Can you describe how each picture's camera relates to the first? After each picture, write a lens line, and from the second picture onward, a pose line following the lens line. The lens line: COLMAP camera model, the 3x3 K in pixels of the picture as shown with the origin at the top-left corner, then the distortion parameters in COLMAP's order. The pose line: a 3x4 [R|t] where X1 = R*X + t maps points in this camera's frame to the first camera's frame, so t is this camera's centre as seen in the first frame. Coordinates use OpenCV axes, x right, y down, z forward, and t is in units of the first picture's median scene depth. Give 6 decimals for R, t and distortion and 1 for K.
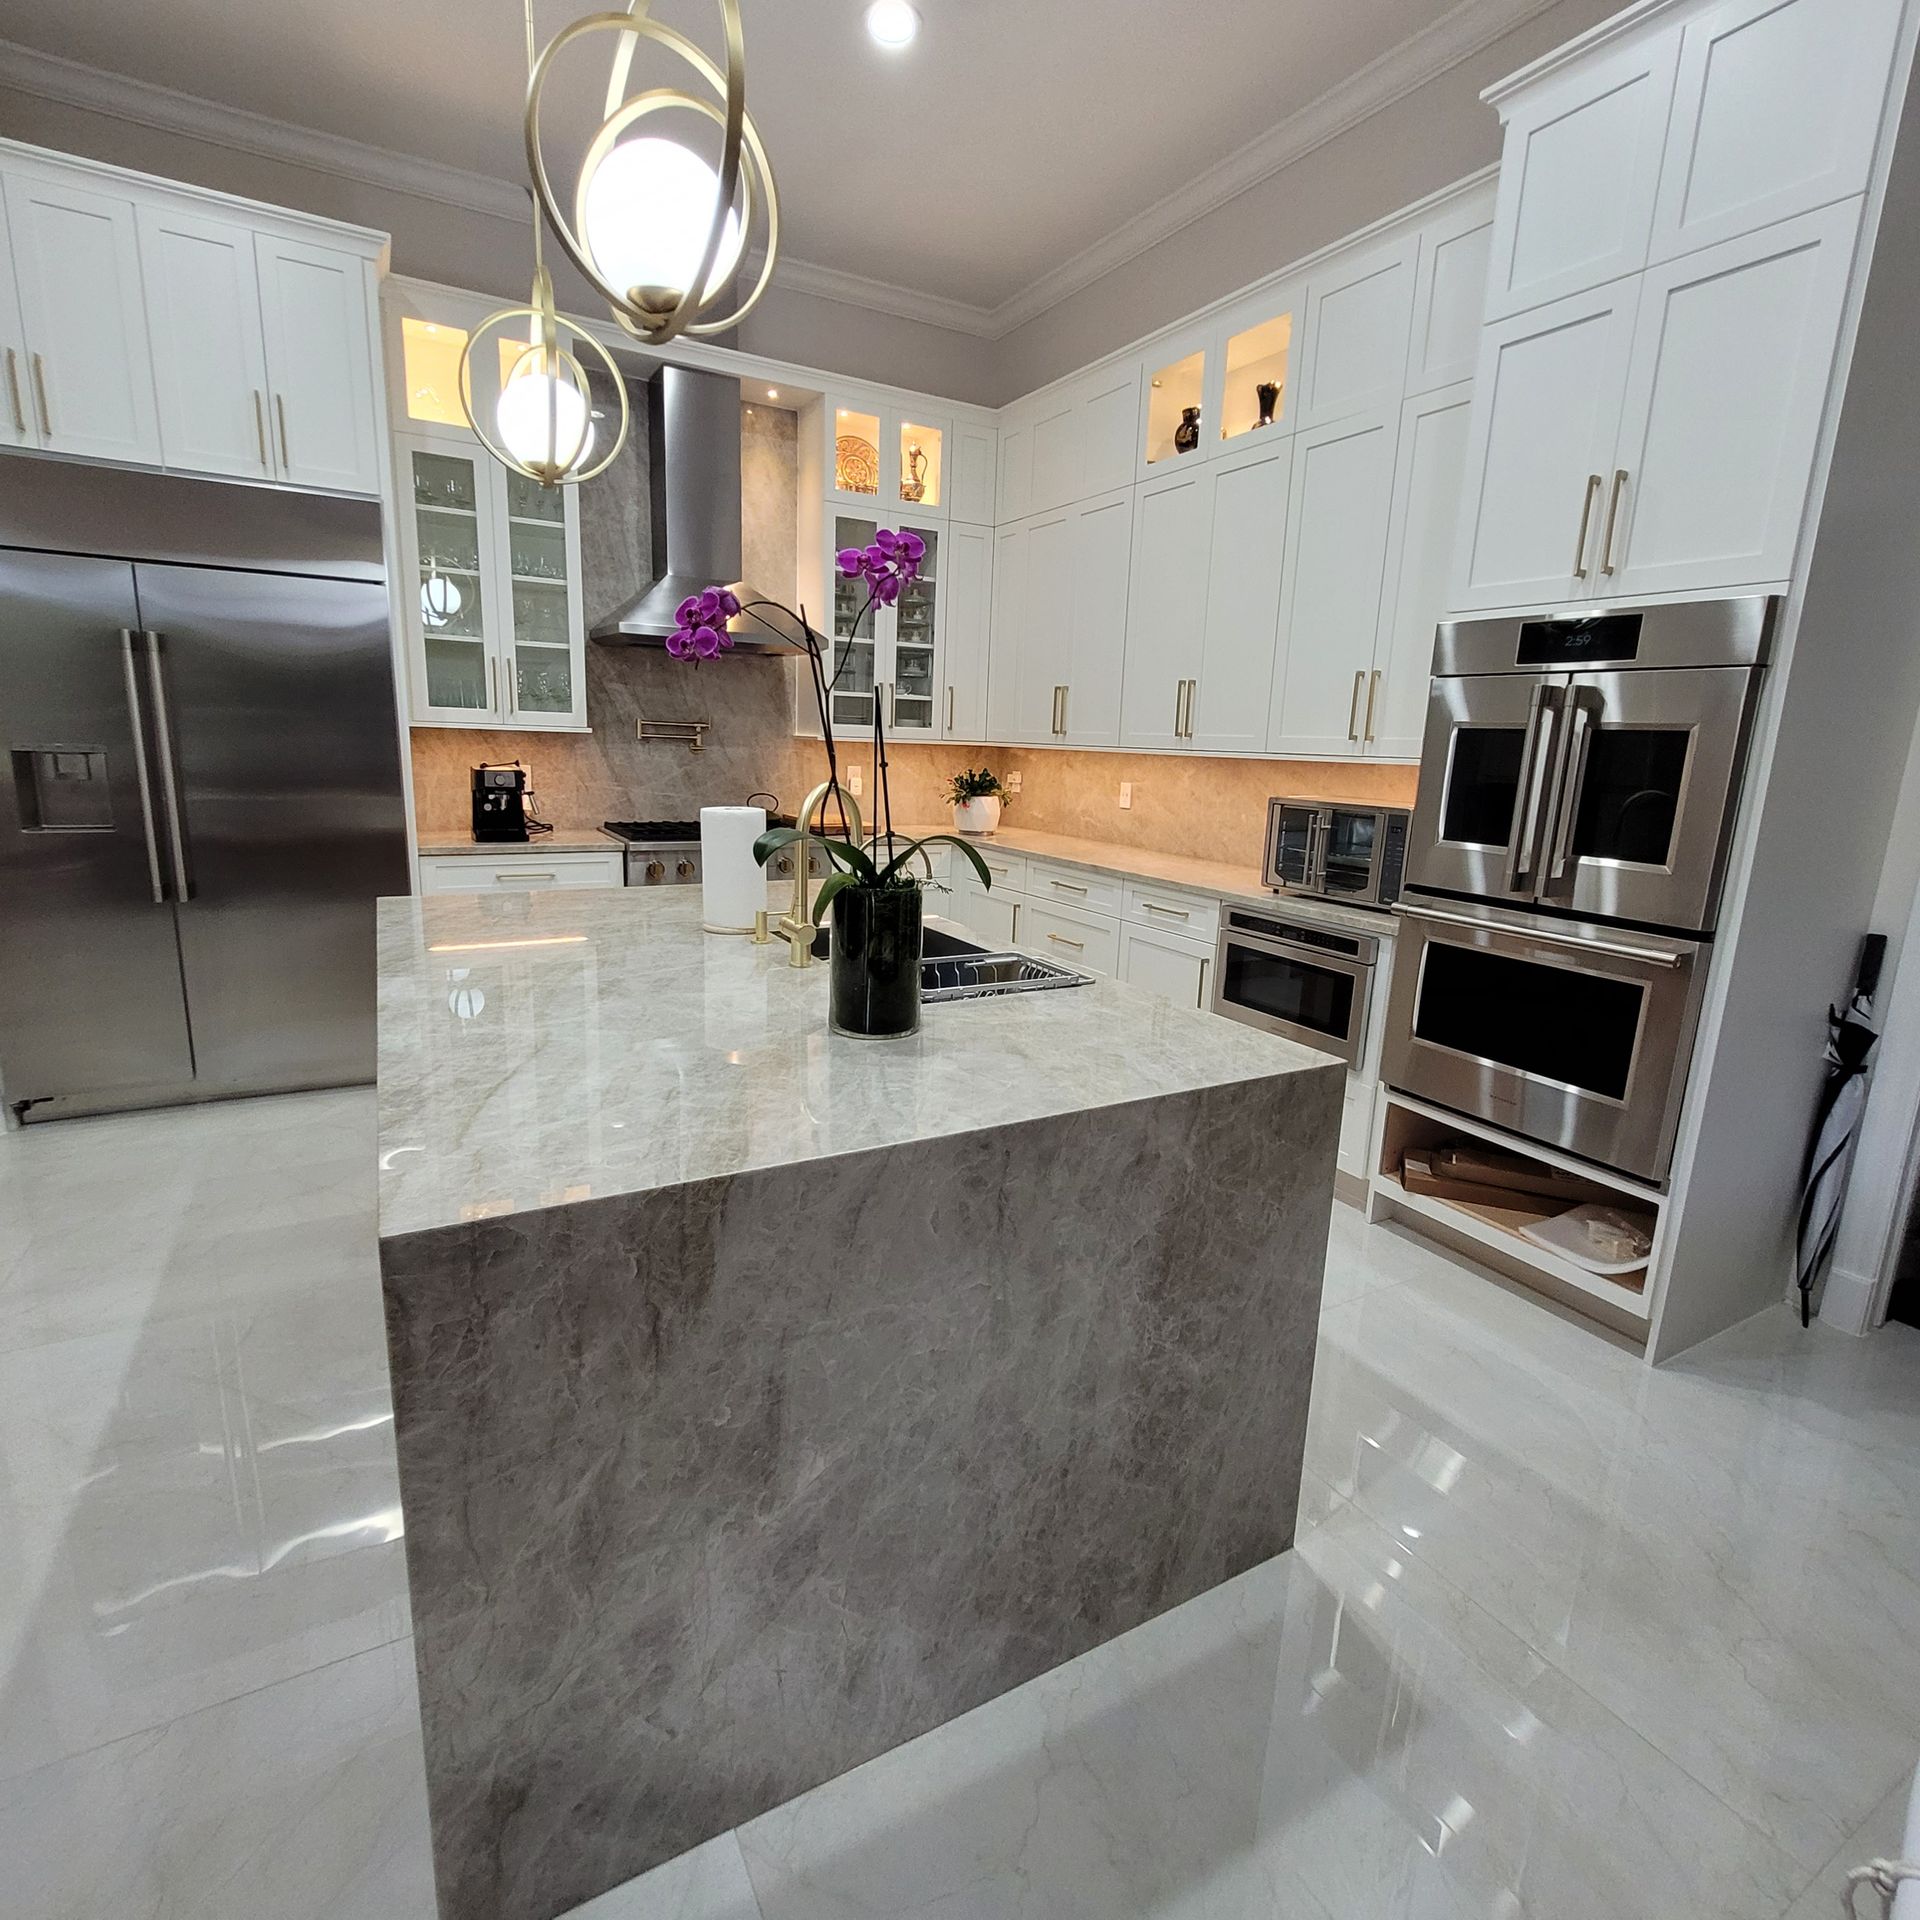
lens RADIAL K [[1011.4, 0, 961.6], [0, 1011.4, 950.9], [0, 0, 1]] dist [-0.004163, 0.000576]
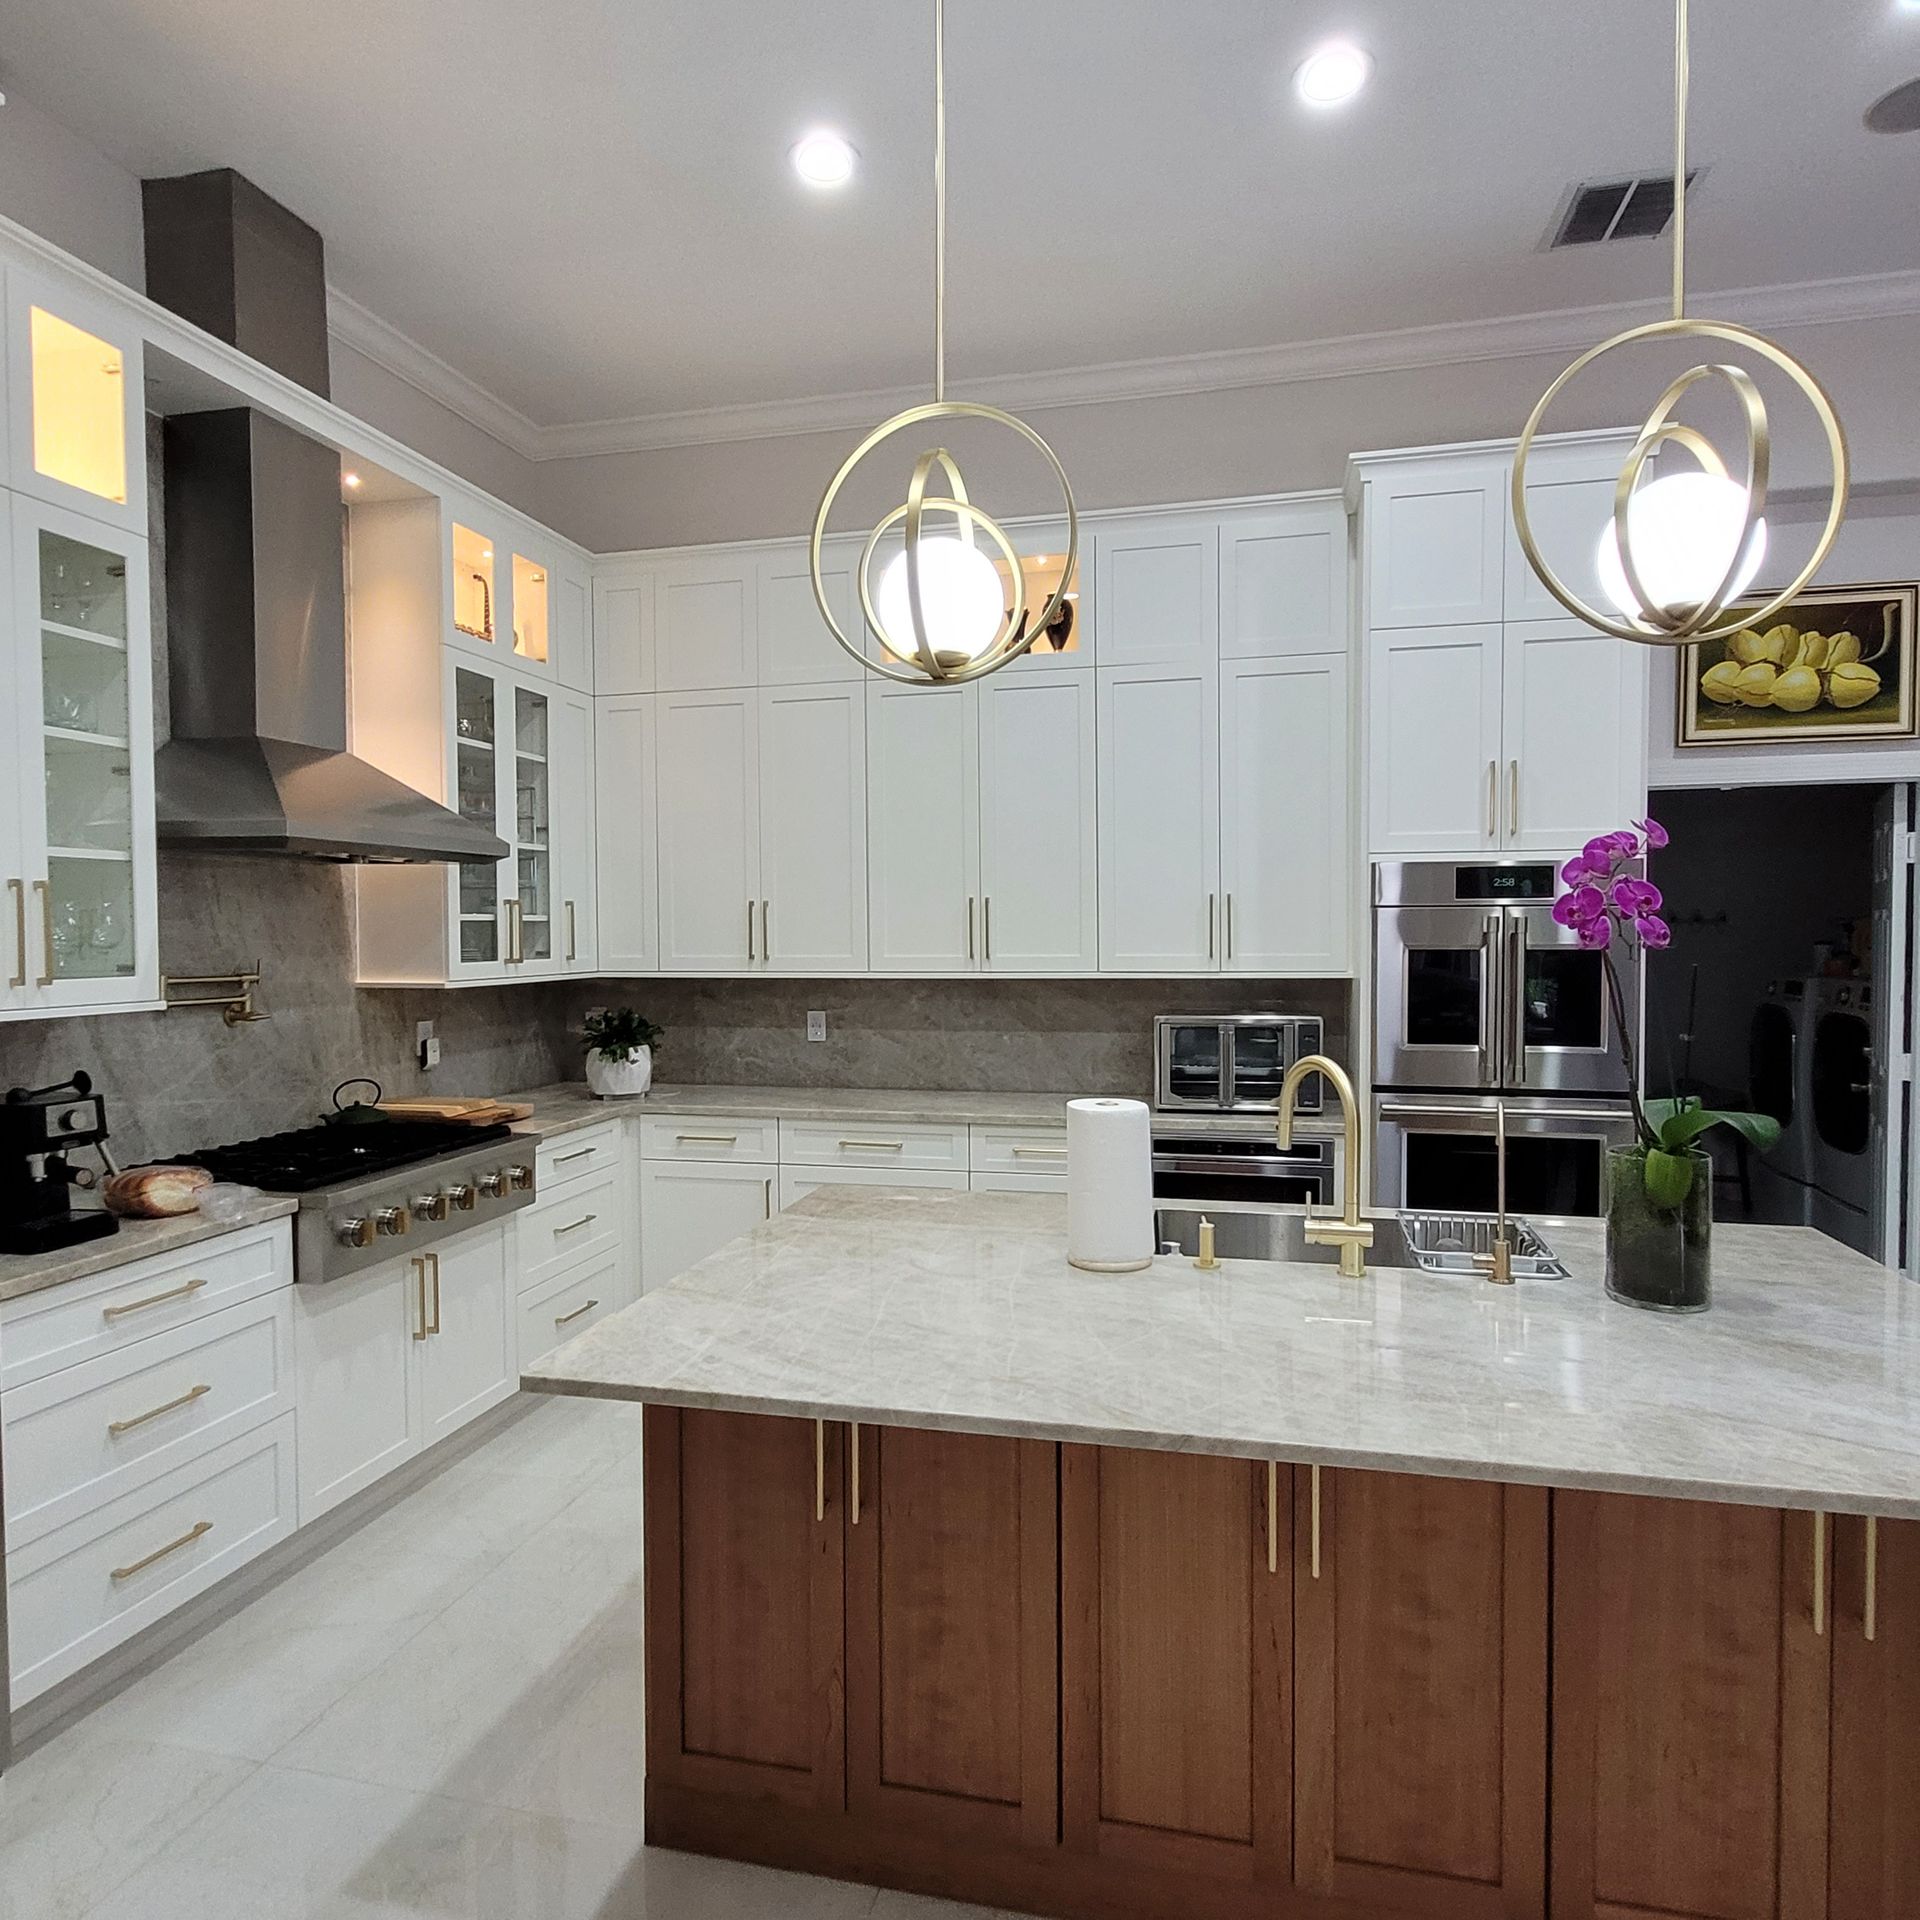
lens RADIAL K [[1245.4, 0, 958.7], [0, 1245.4, 968.3], [0, 0, 1]] dist [-0.006705, -0.000207]
pose [[0.677827, -0.061945, 0.732607, -0.787559], [0.179965, 0.980111, -0.083636, -0.146413], [-0.712855, 0.188535, 0.675494, 0.338324]]
